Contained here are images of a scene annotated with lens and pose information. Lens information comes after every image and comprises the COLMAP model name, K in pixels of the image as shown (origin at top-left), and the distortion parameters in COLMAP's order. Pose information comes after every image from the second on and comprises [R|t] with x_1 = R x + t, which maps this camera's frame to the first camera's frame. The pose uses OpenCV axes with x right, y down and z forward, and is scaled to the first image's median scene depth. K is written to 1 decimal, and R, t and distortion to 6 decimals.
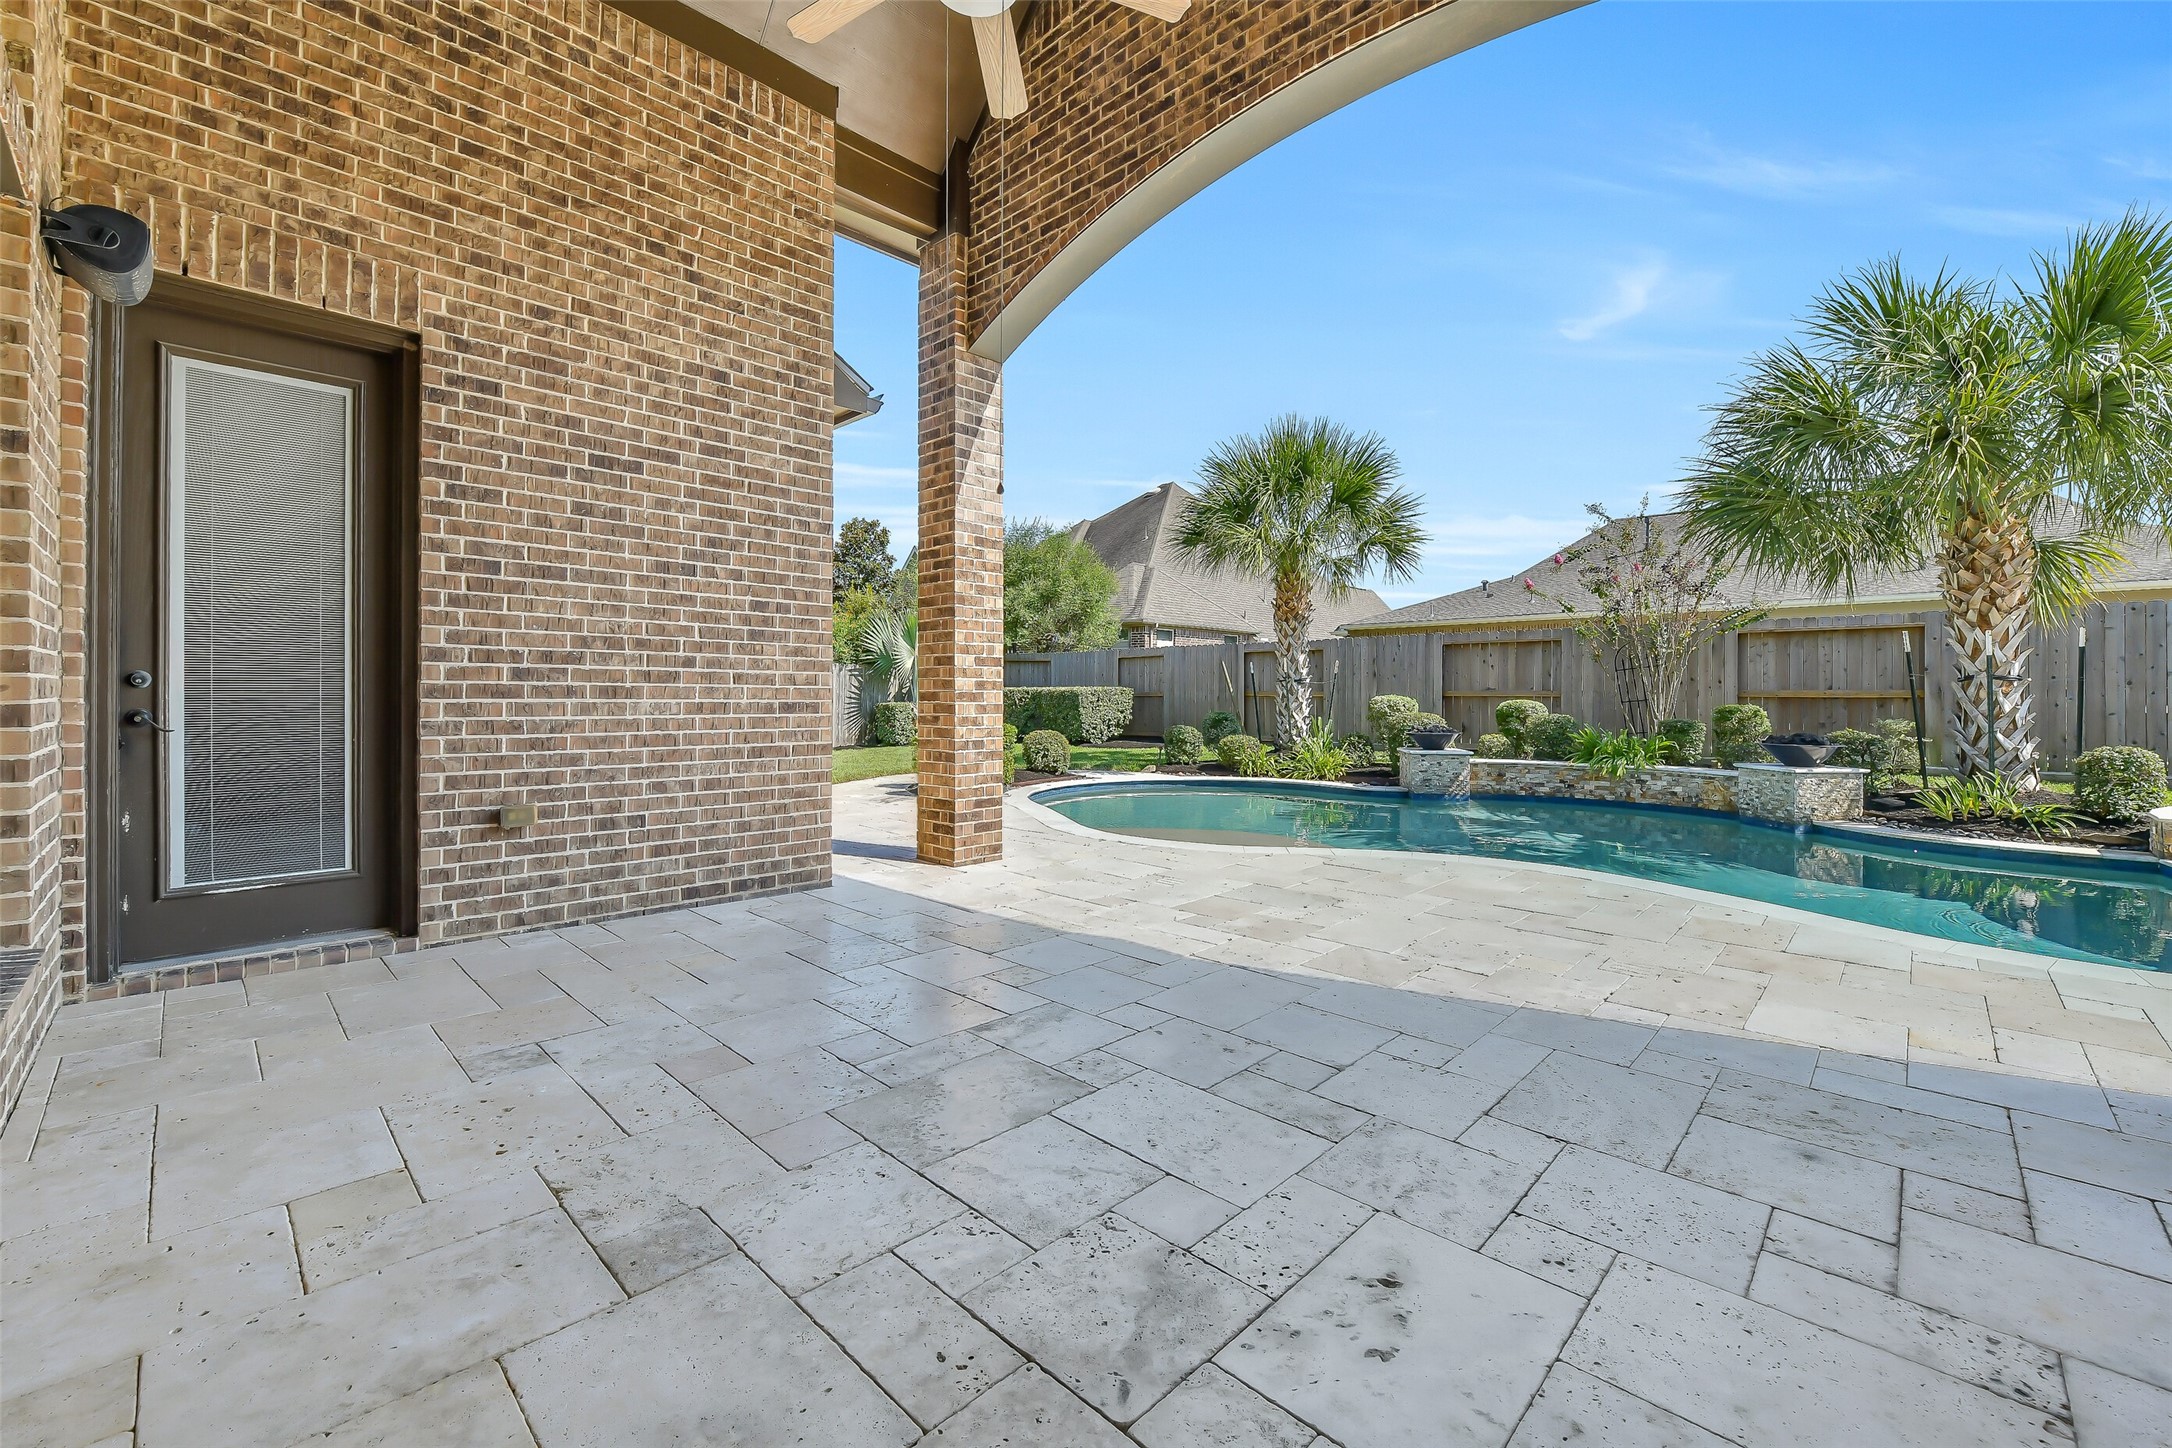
lens RADIAL K [[875.3, 0, 1090.5], [0, 875.3, 693.9], [0, 0, 1]] dist [-0.001890, -0.000237]
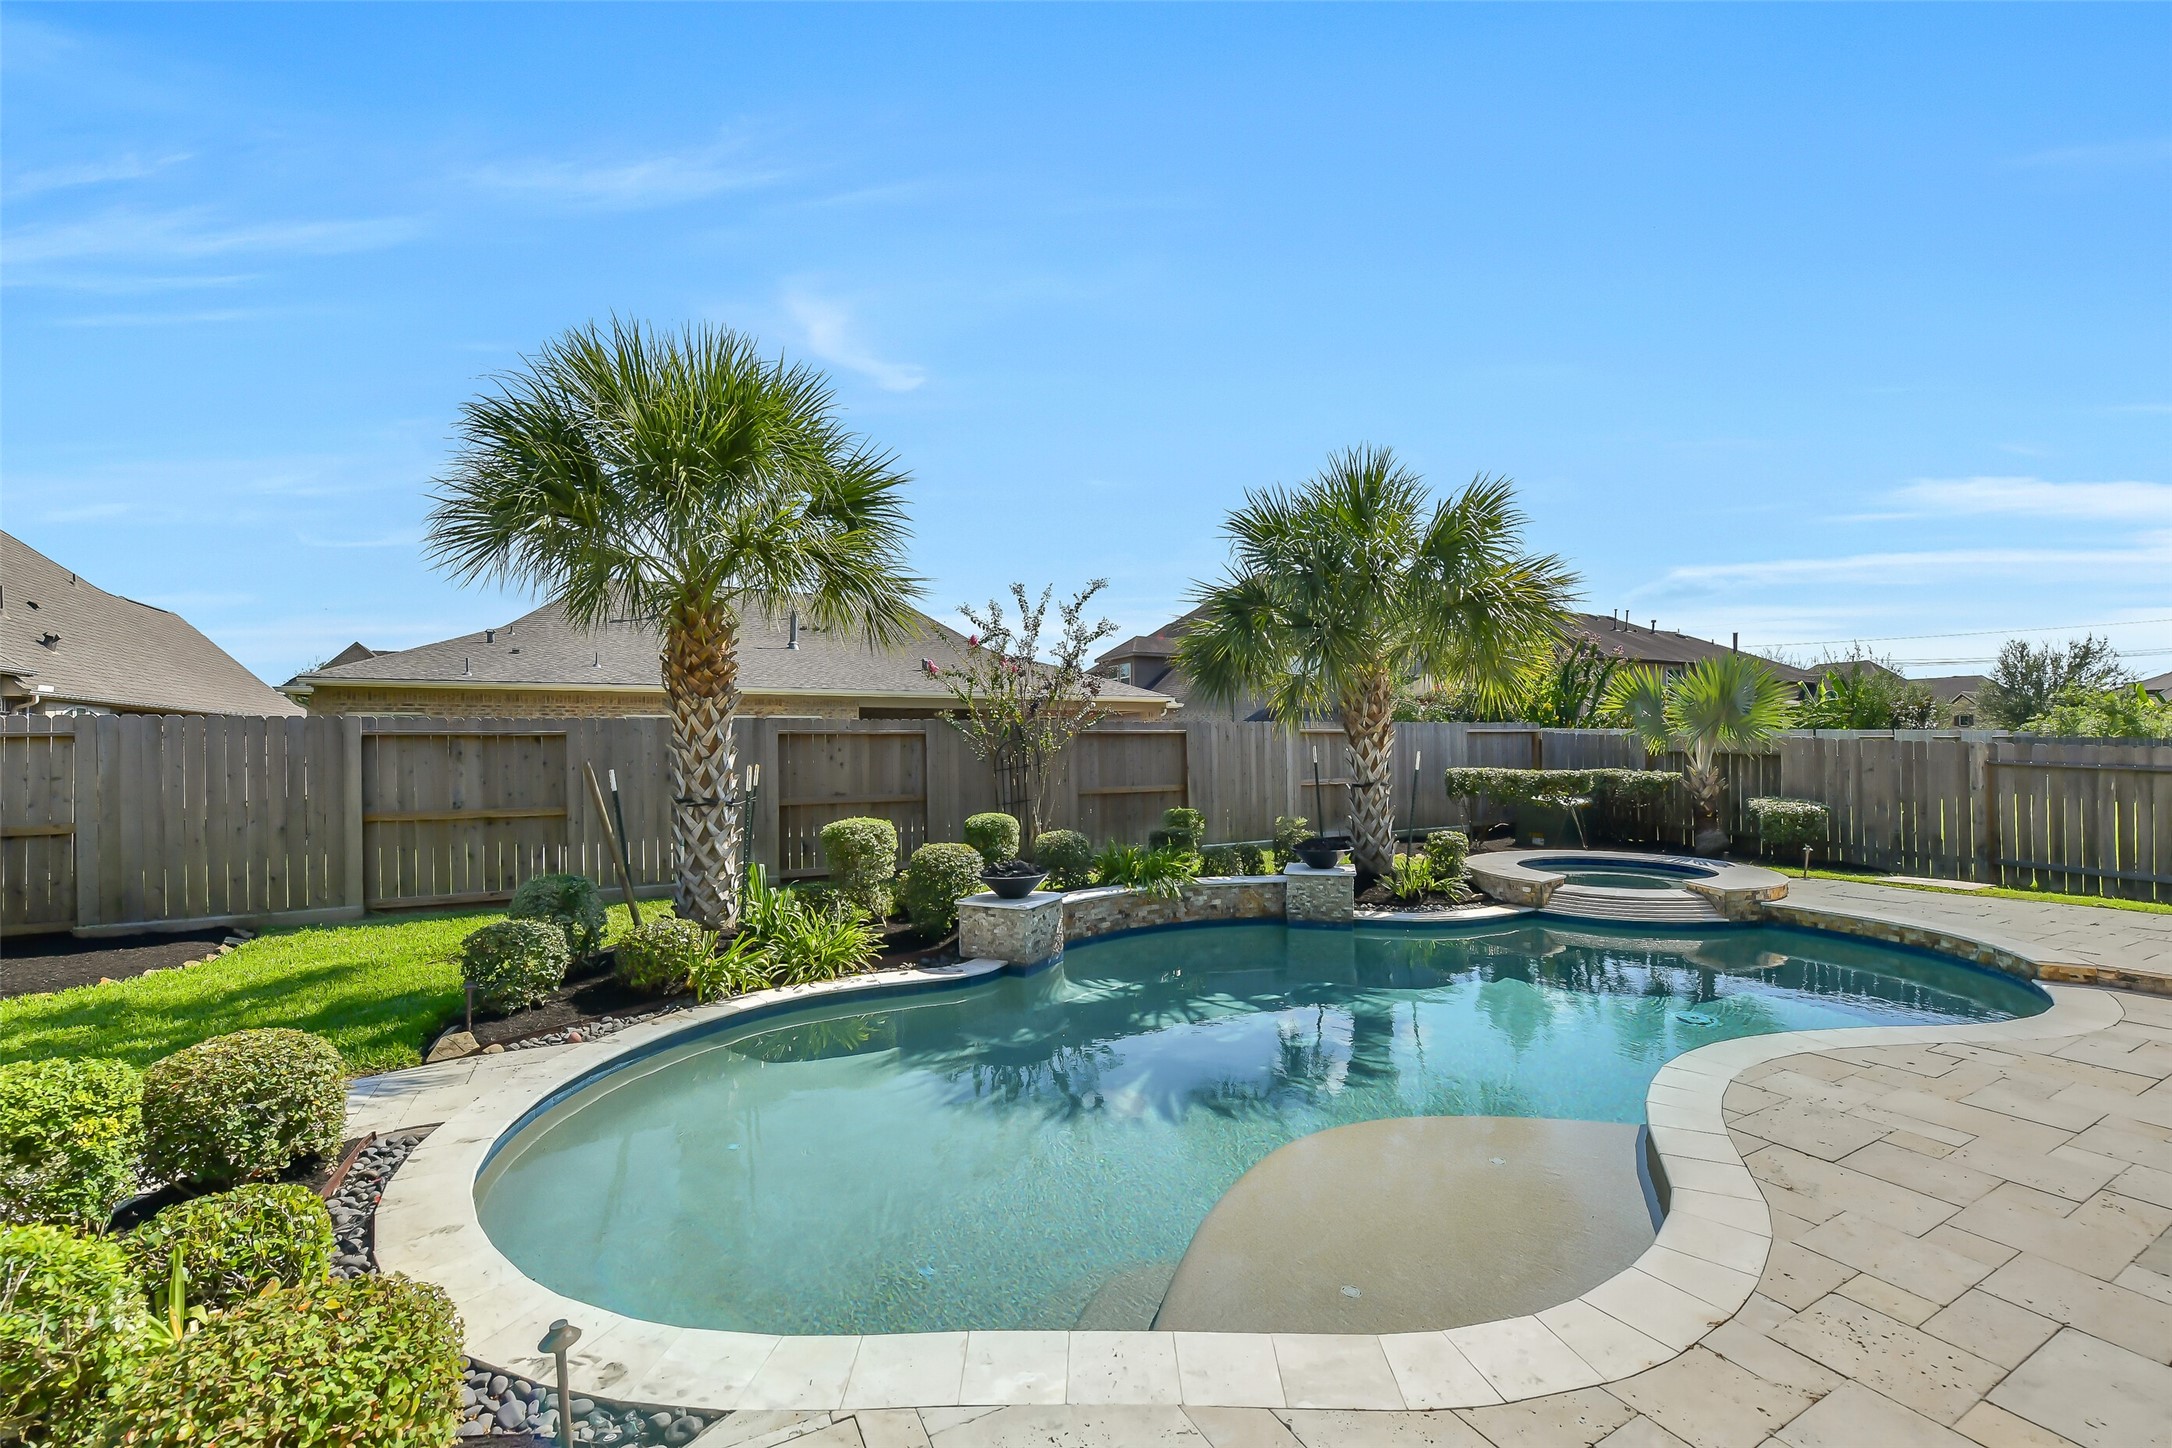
lens RADIAL K [[875.1, 0, 1086.0], [0, 875.1, 724.0], [0, 0, 1]] dist [-0.003250, -0.000591]
pose [[0.315746, 0.022064, 0.948587, -0.231077], [0.011031, 0.999577, -0.026922, -0.048879], [-0.948780, 0.018964, 0.315369, 0.614694]]
